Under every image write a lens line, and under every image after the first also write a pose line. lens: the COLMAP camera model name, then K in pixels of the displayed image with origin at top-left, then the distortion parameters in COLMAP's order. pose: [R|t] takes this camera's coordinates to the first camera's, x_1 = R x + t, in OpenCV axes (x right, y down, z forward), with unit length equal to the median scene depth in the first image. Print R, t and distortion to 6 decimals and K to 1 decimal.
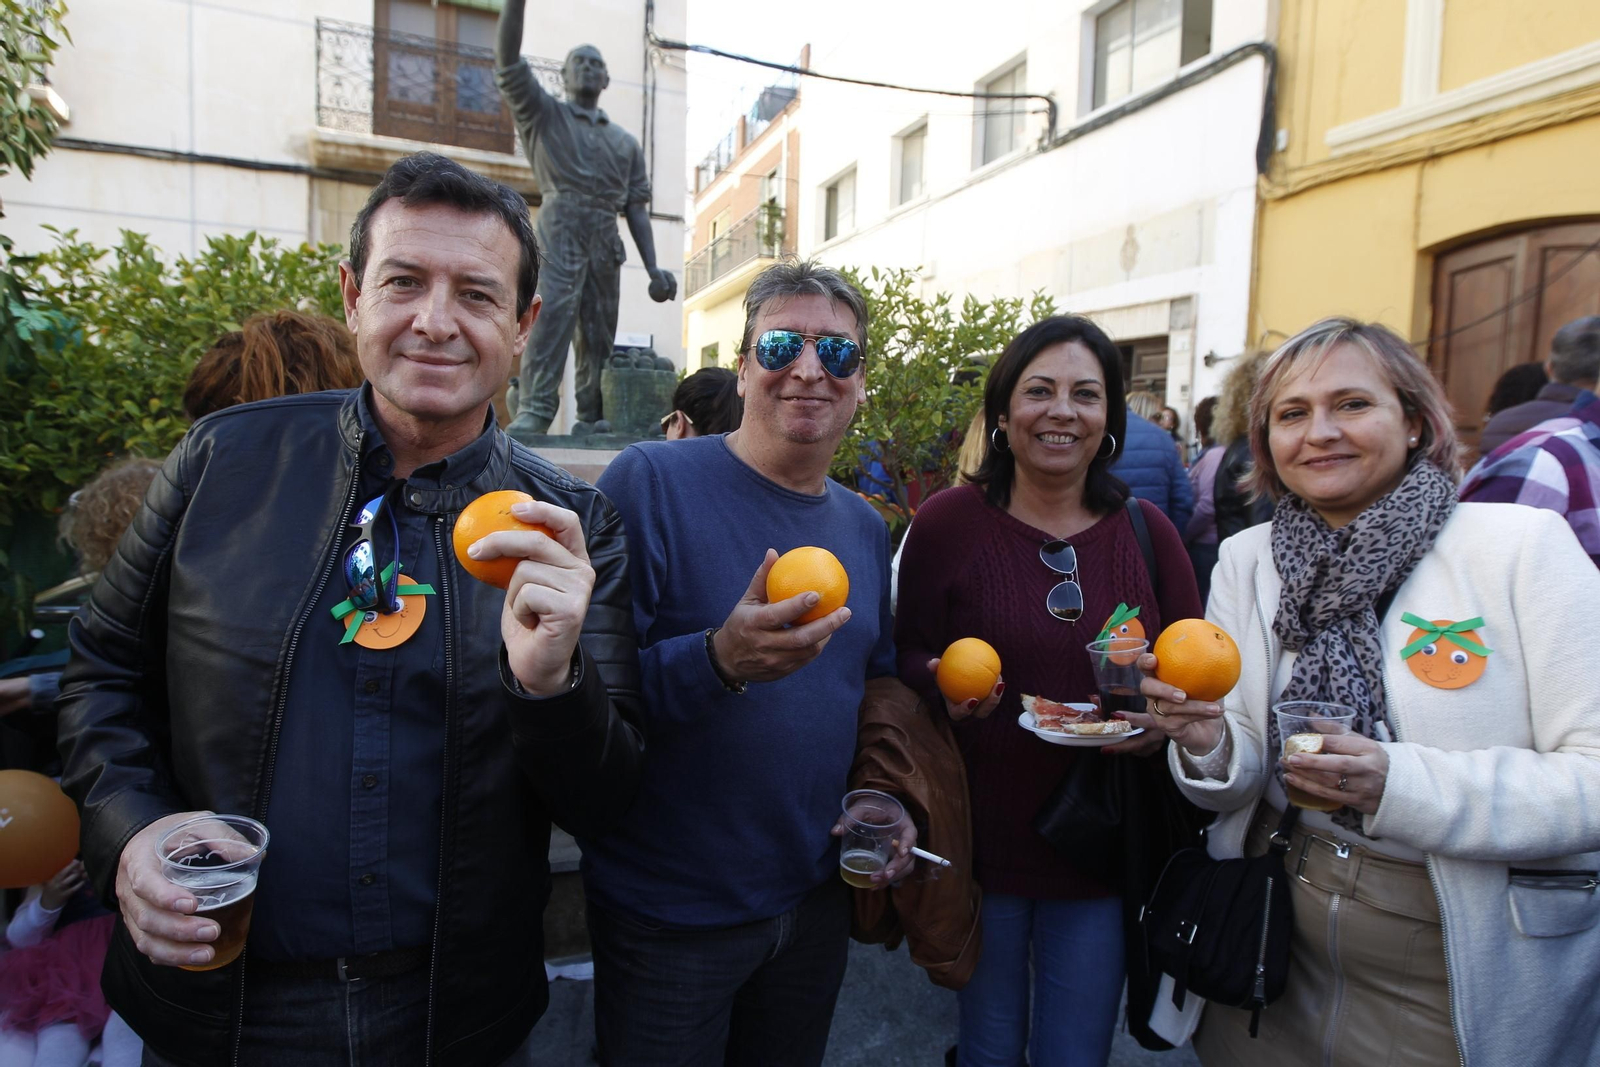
lens RADIAL K [[841.1, 0, 800.0], [0, 841.1, 533.5], [0, 0, 1]] dist [-0.040743, 0.015054]
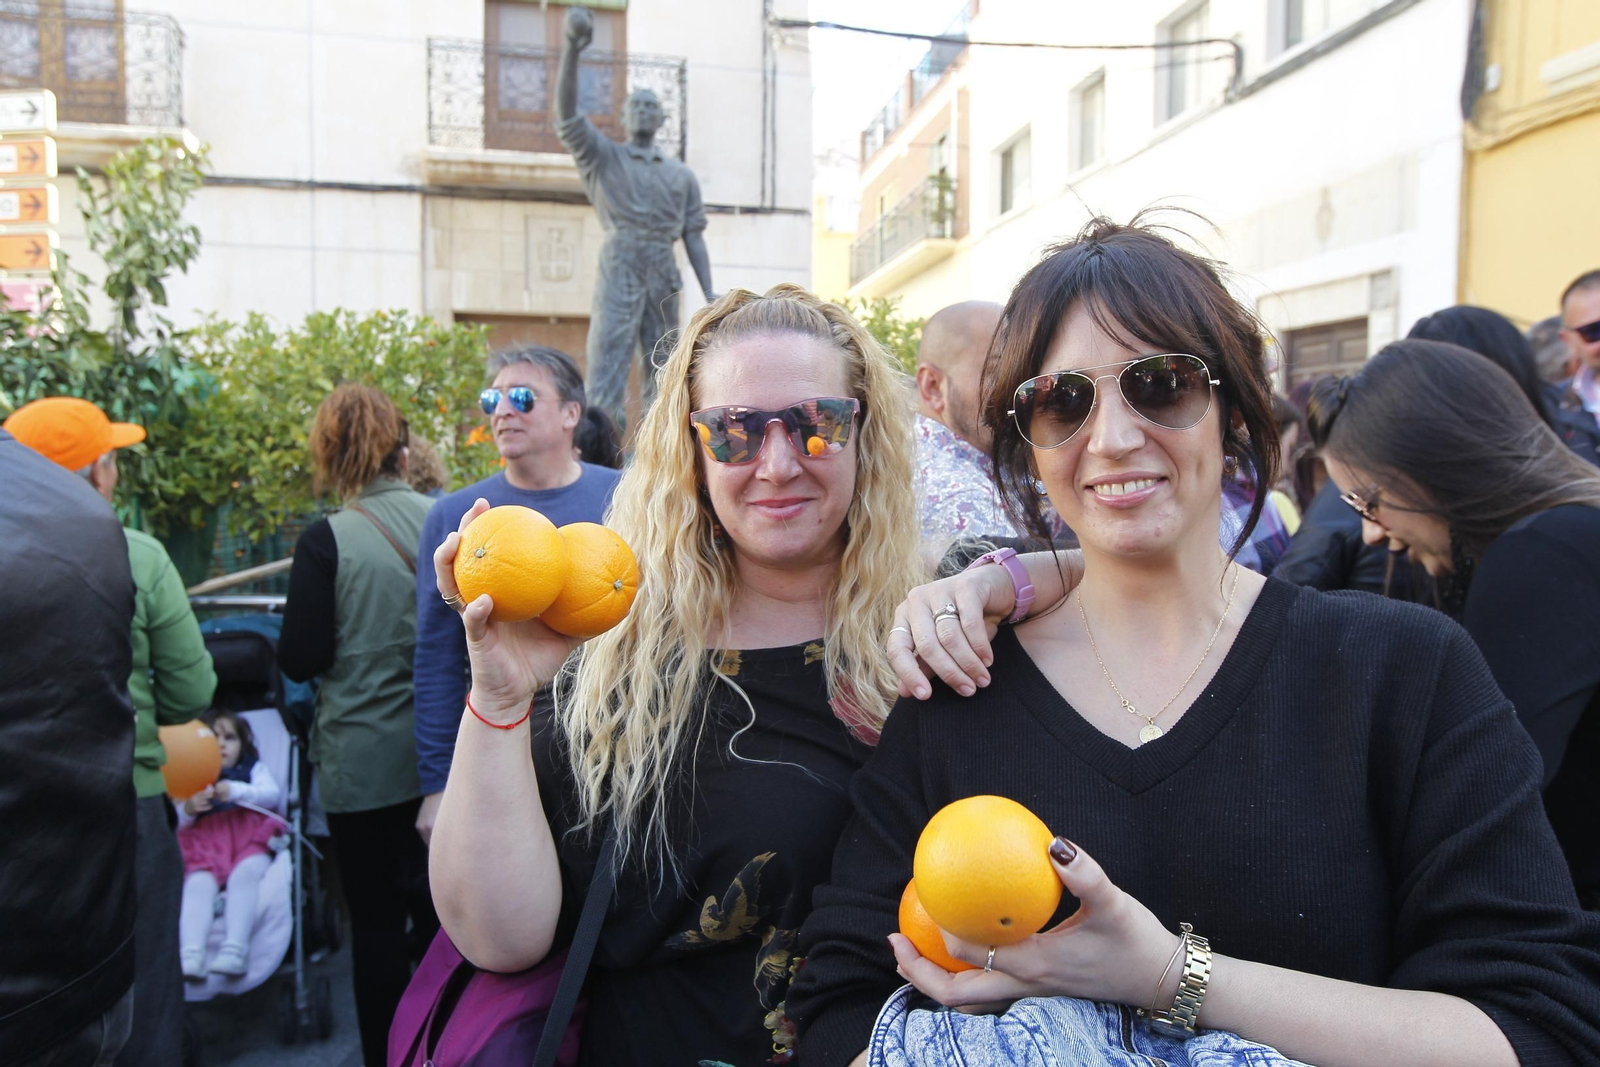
lens RADIAL K [[969.1, 0, 800.0], [0, 969.1, 533.5], [0, 0, 1]] dist [-0.034580, 0.030927]
pose [[0.986126, -0.011254, -0.165616, 0.137446], [0.006602, 0.999569, -0.028615, 0.017837], [0.165867, 0.027124, 0.985775, -0.165865]]
